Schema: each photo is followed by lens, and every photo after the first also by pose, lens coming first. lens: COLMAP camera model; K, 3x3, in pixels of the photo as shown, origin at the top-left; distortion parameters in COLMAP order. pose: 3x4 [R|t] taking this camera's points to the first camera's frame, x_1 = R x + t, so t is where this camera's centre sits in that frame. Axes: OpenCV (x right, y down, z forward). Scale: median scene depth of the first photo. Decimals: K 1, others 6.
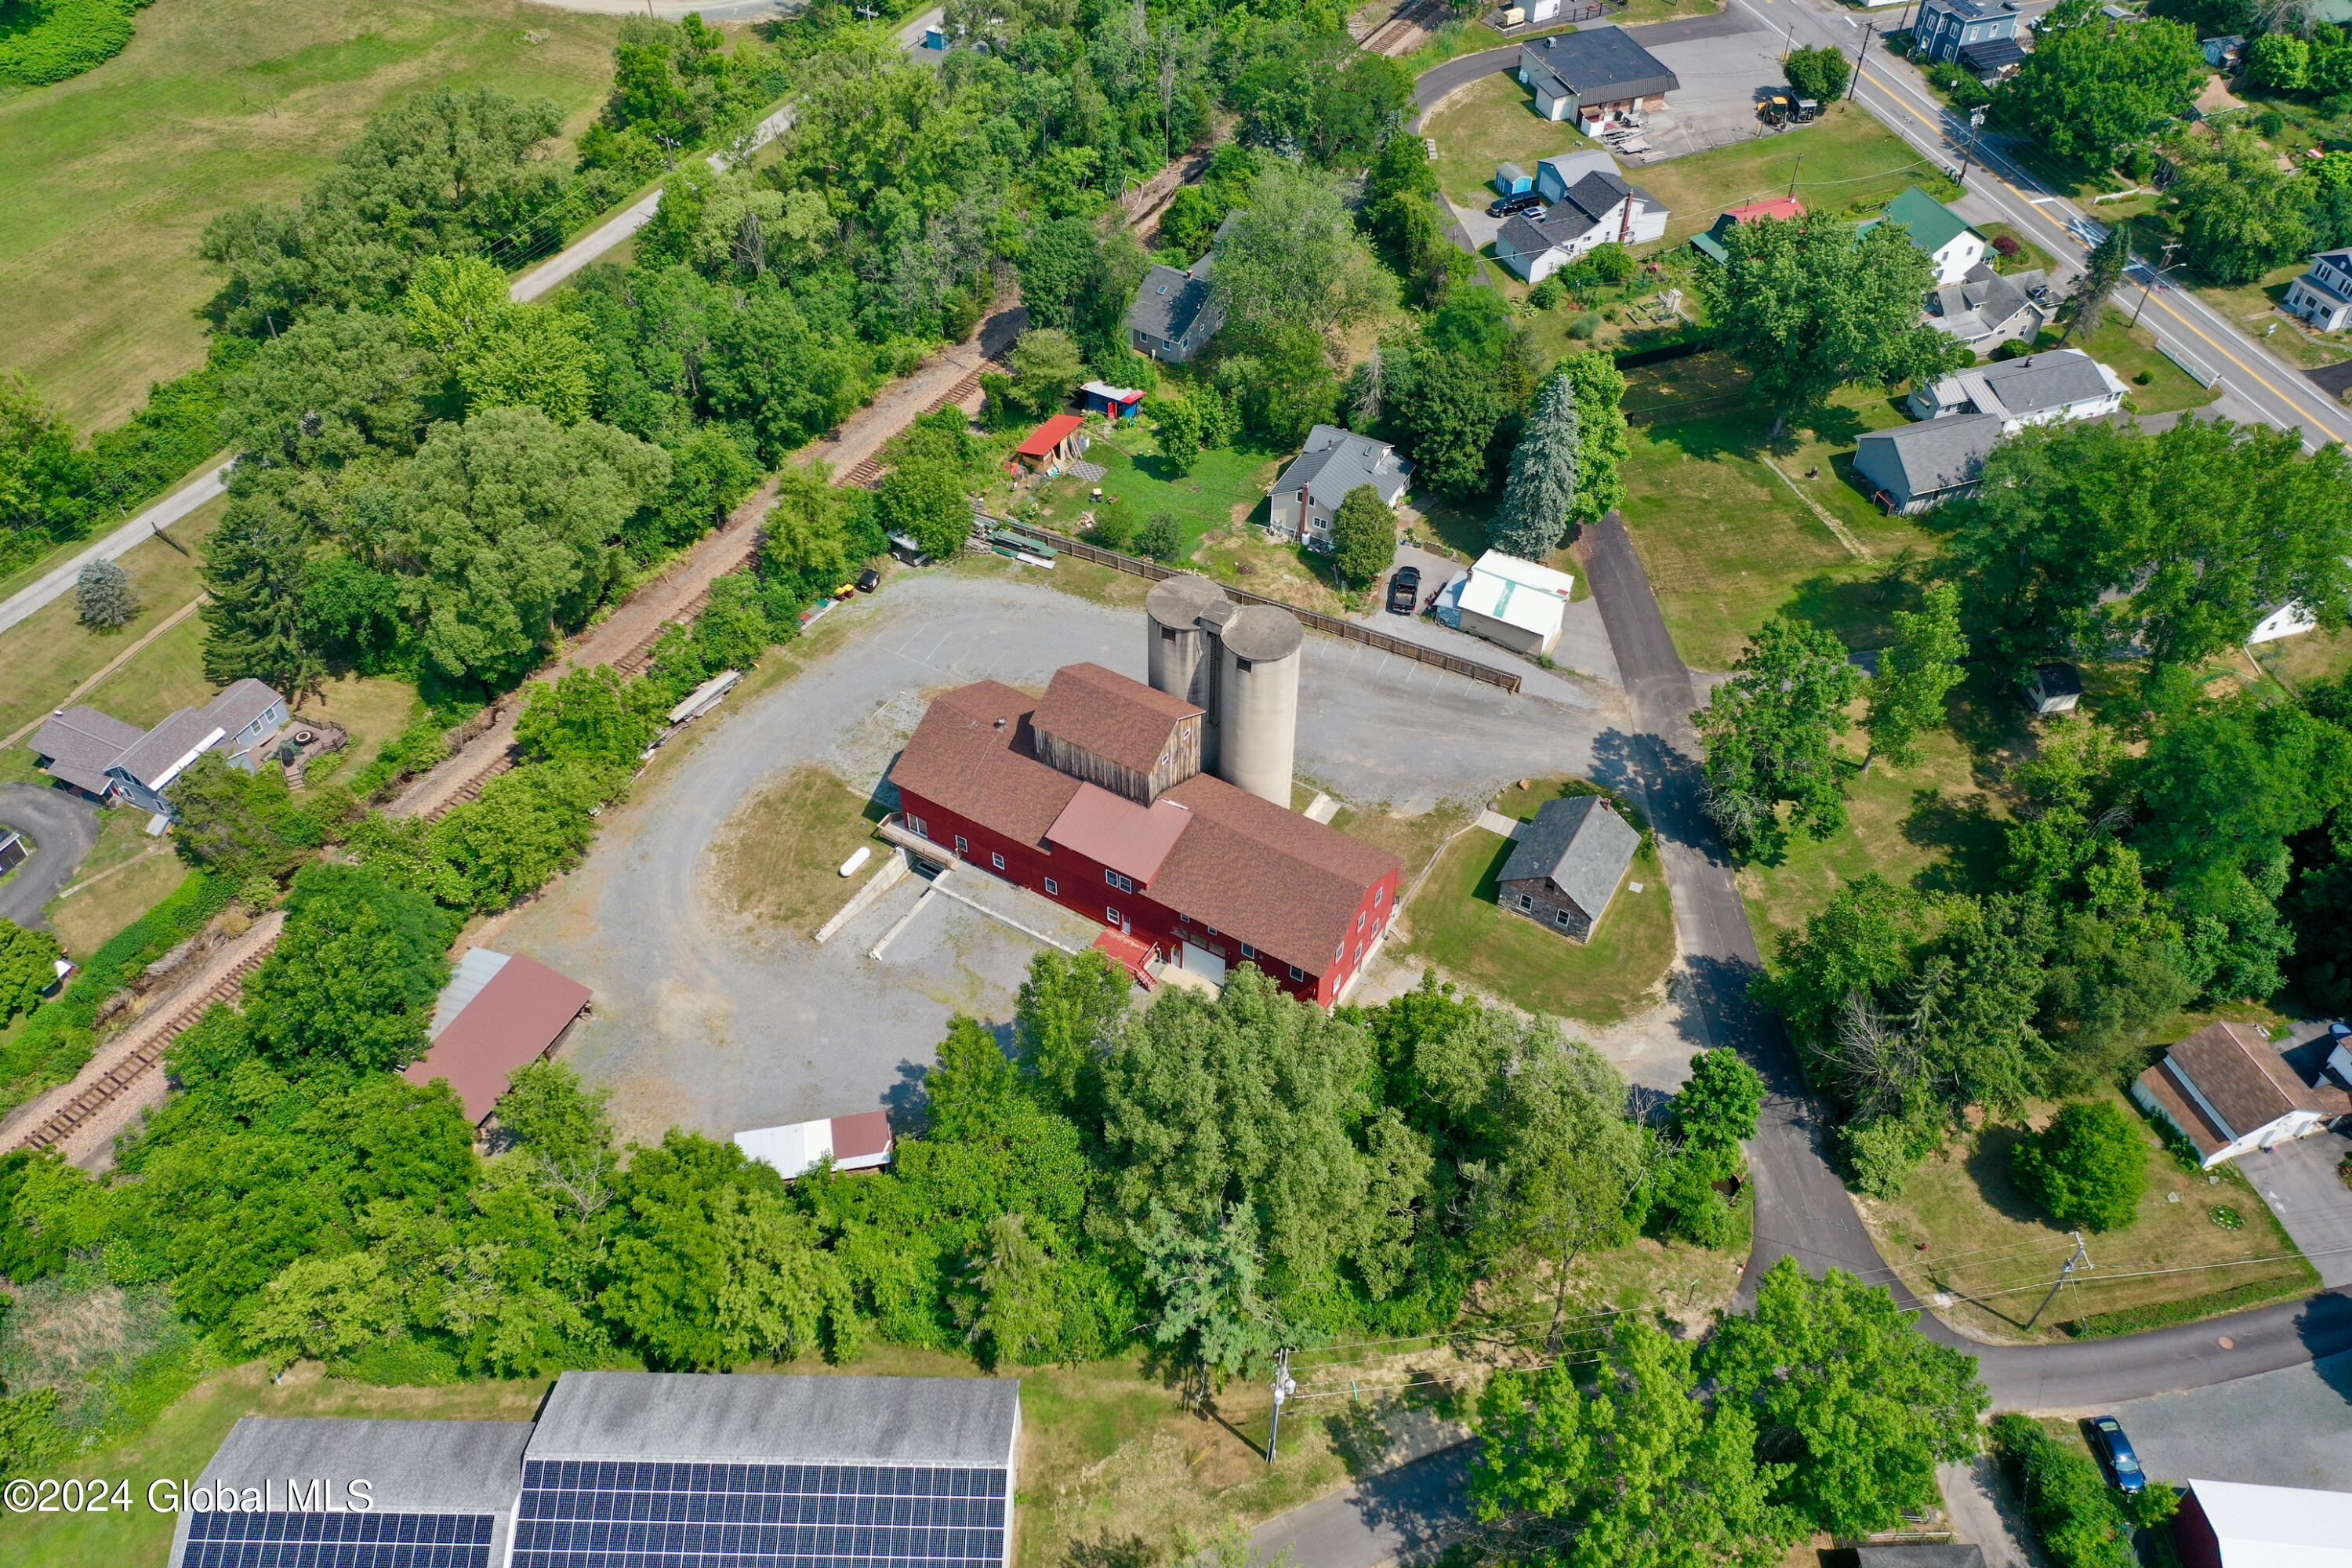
lens RADIAL K [[1854.0, 0, 1180.8], [0, 1854.0, 781.8], [0, 0, 1]] dist [0.015489, 0.006080]
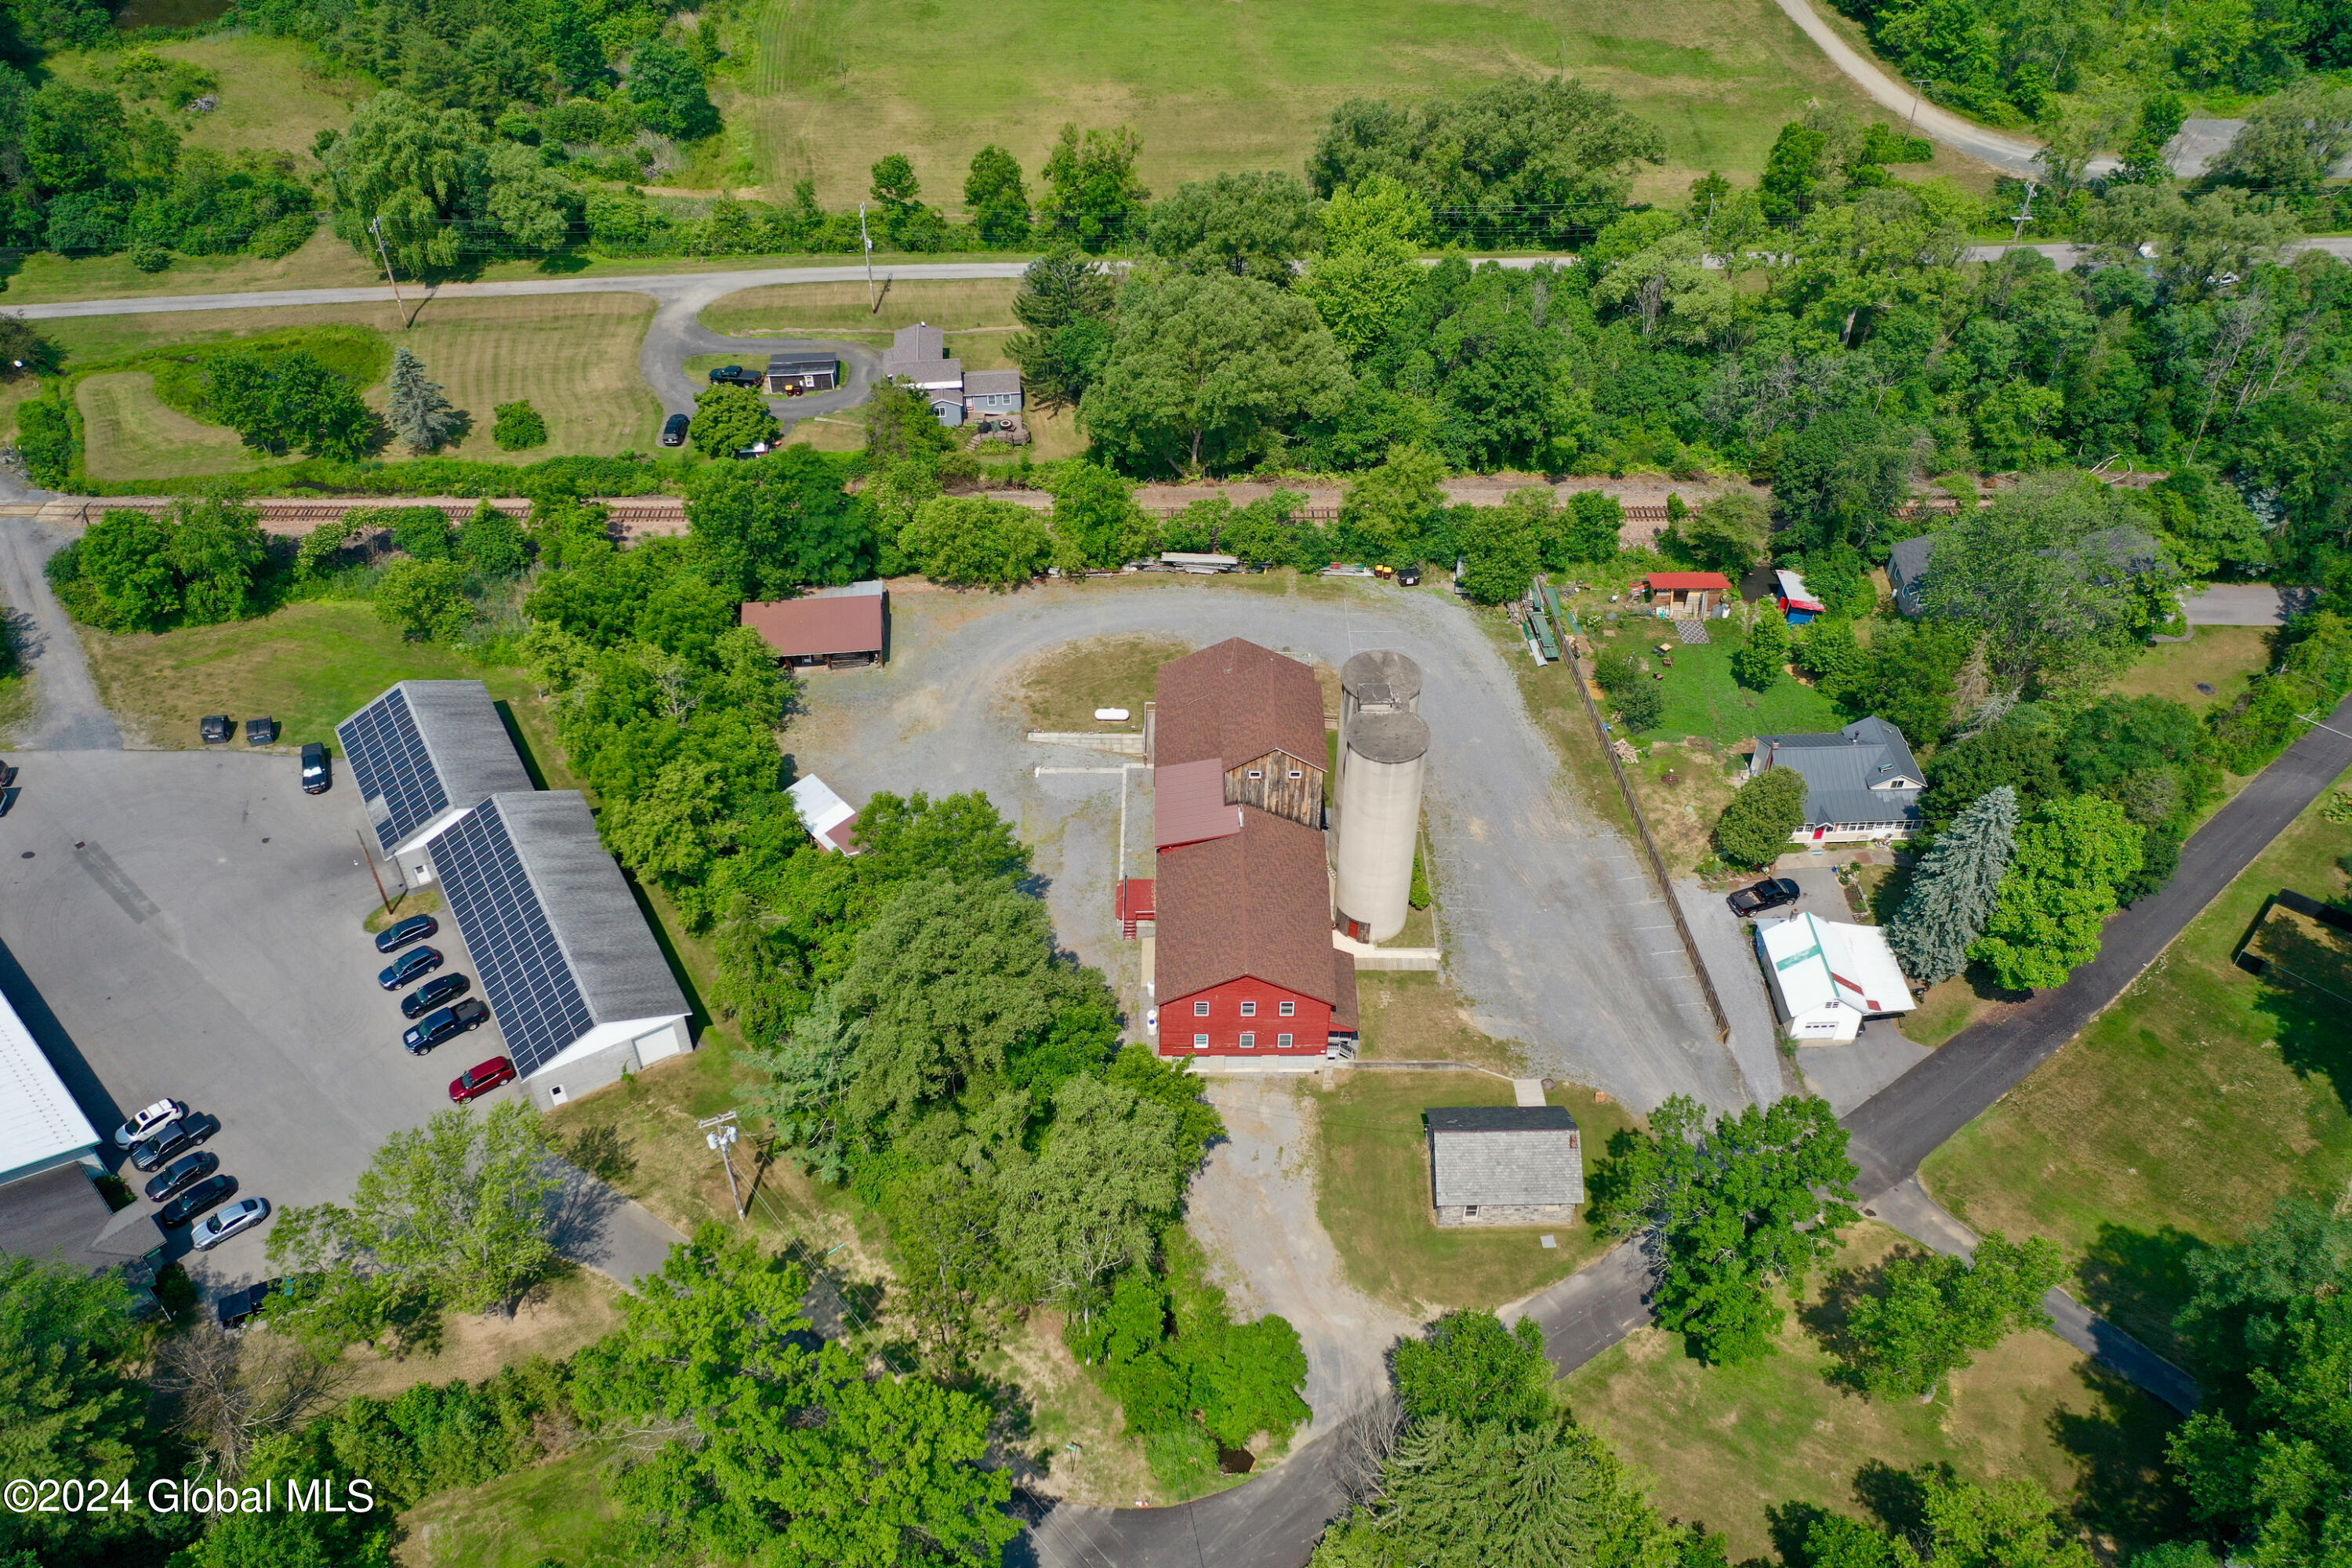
lens RADIAL K [[1854.0, 0, 1178.0], [0, 1854.0, 785.3], [0, 0, 1]] dist [0.015489, 0.006080]
pose [[0.515660, 0.580678, -0.630006, 0.563546], [-0.607153, 0.766469, 0.209501, -0.178998], [0.604533, 0.274479, 0.747798, 0.180280]]
